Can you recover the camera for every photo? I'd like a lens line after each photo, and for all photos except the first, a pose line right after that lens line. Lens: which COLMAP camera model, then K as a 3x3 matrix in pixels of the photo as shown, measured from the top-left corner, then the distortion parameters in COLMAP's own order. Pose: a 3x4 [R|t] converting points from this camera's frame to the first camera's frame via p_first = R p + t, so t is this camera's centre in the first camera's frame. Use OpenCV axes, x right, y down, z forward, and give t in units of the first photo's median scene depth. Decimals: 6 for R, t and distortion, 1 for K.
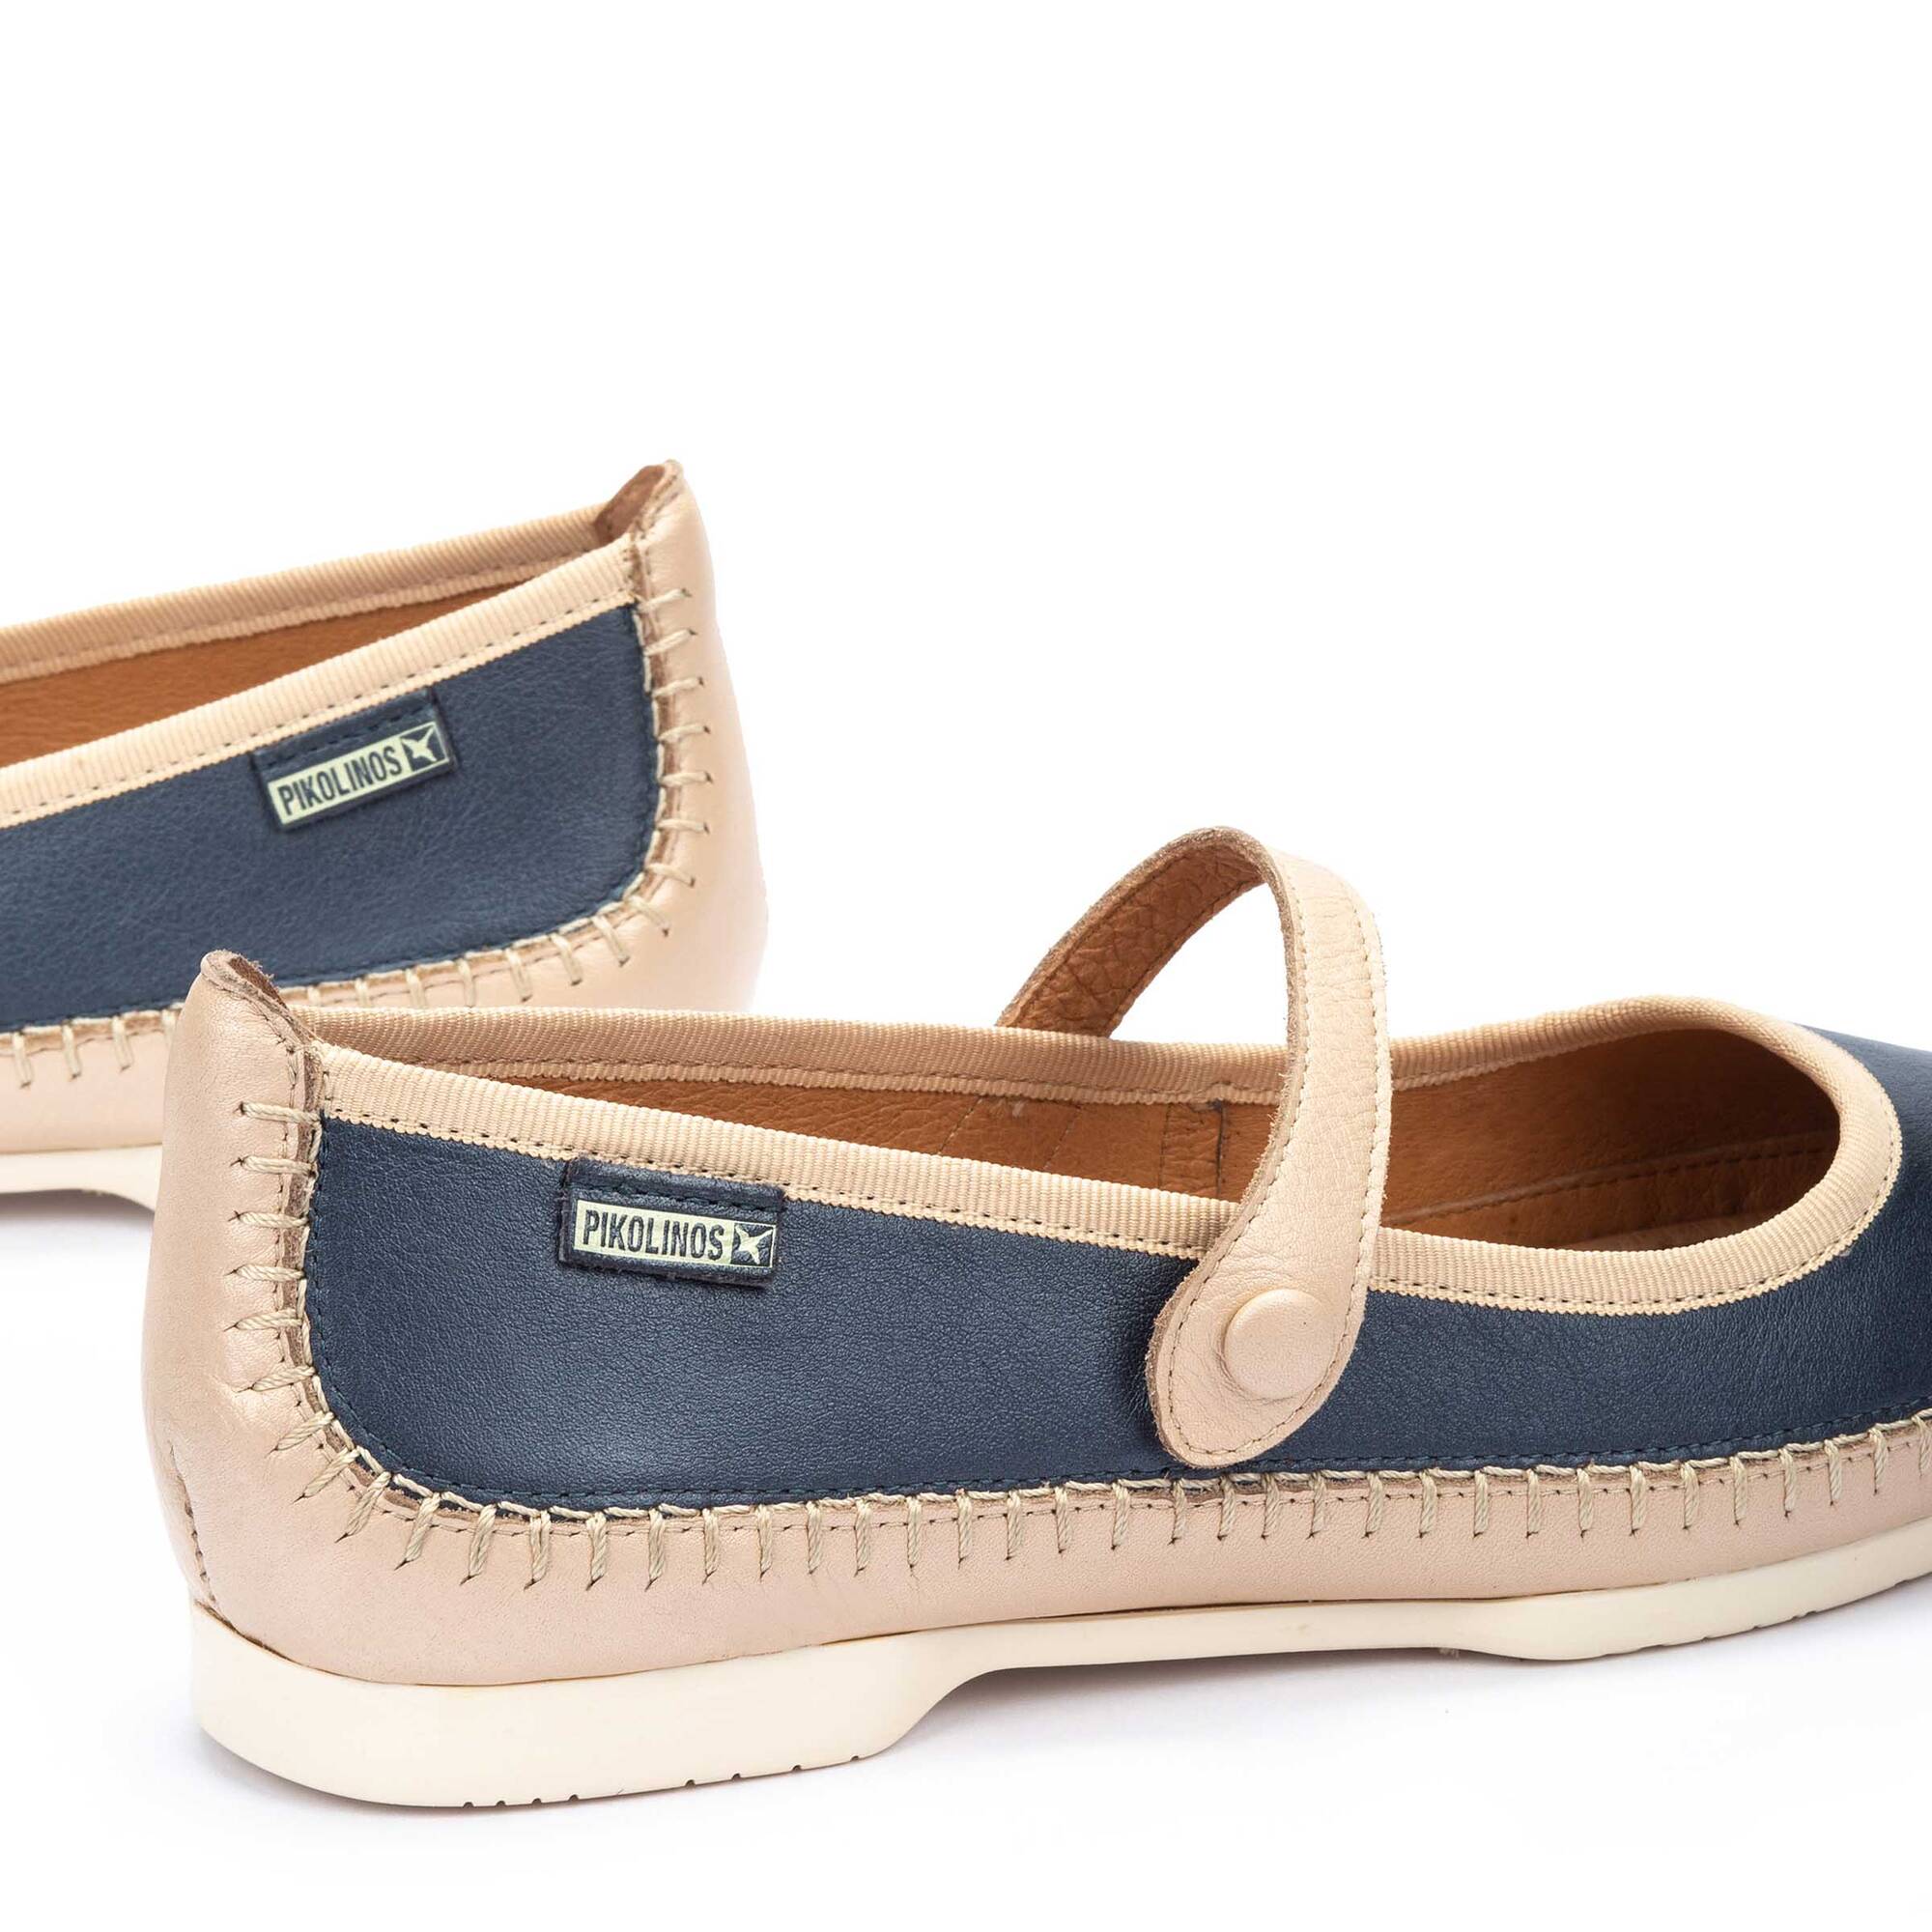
lens RADIAL K [[8068.0, 0, 966.0], [0, 8068.0, 966.0], [0, 0, 1]] dist [0.230219, -0.398139]
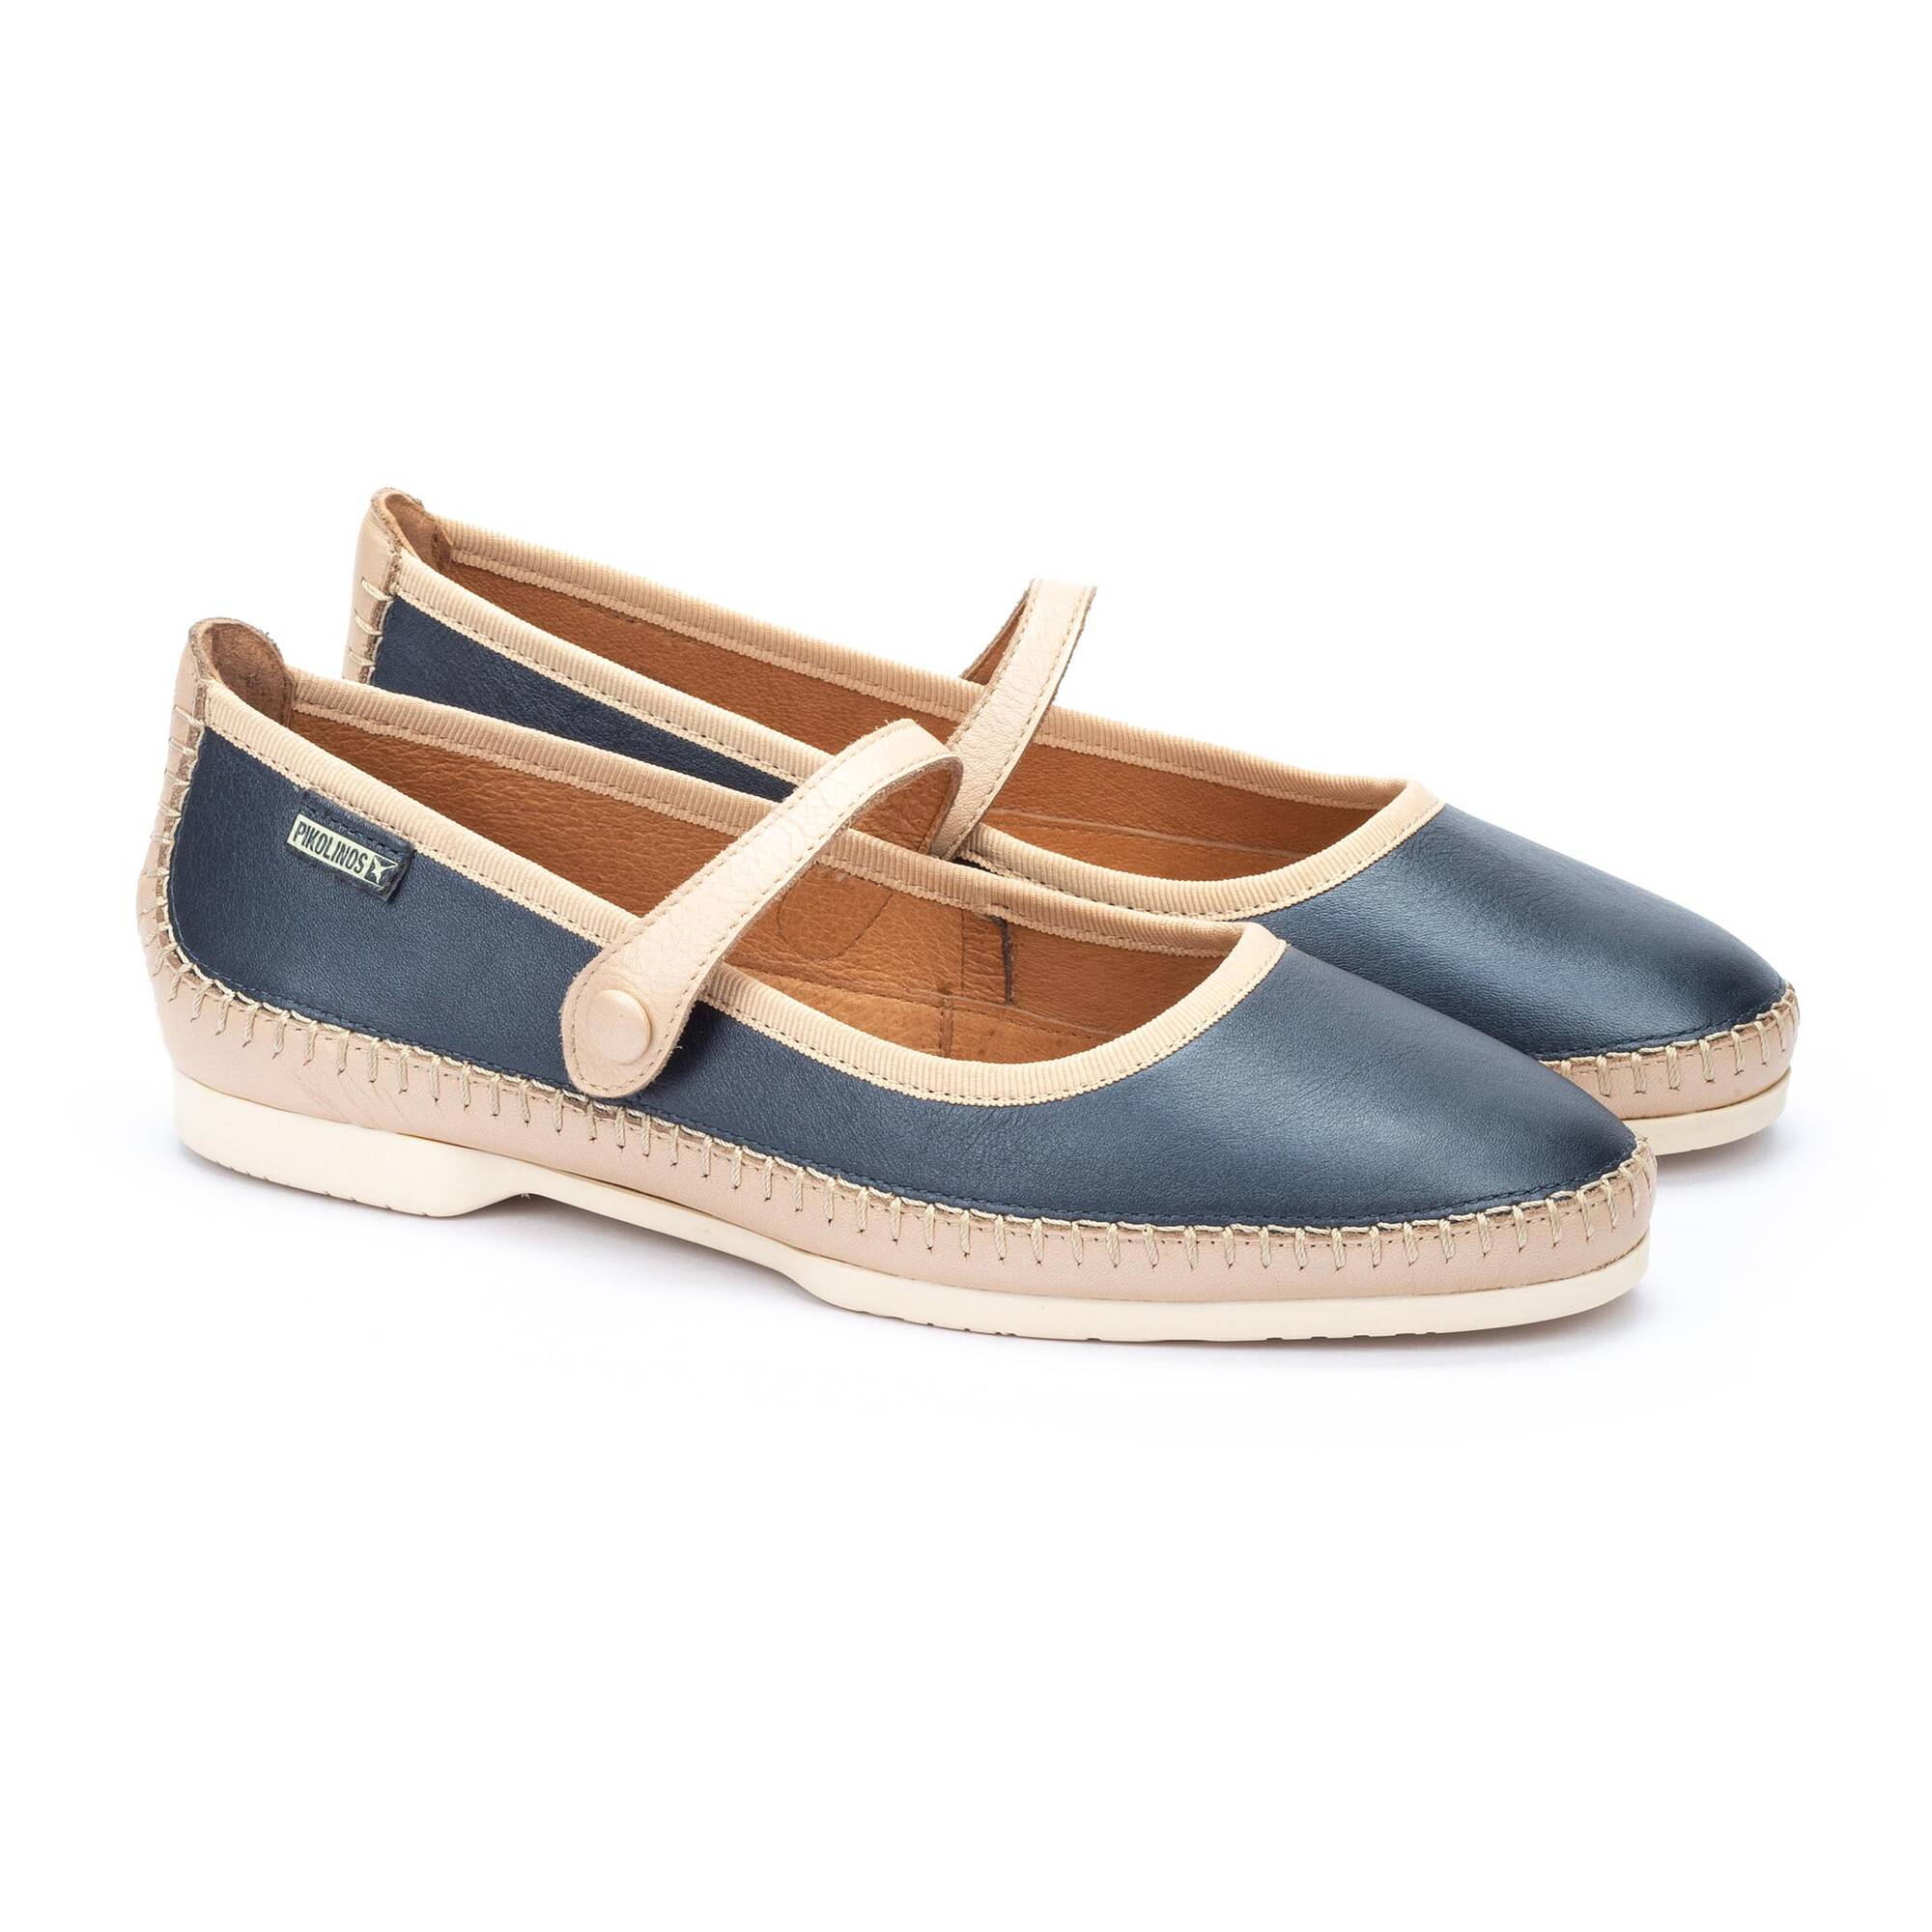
lens RADIAL K [[8068.0, 0, 966.0], [0, 8068.0, 966.0], [0, 0, 1]] dist [0.230219, -0.398139]
pose [[0.621760, 0.252272, -0.741467, 1.209611], [-0.228404, 0.963958, 0.136442, -0.187714], [0.749163, 0.084520, 0.656971, 0.042660]]
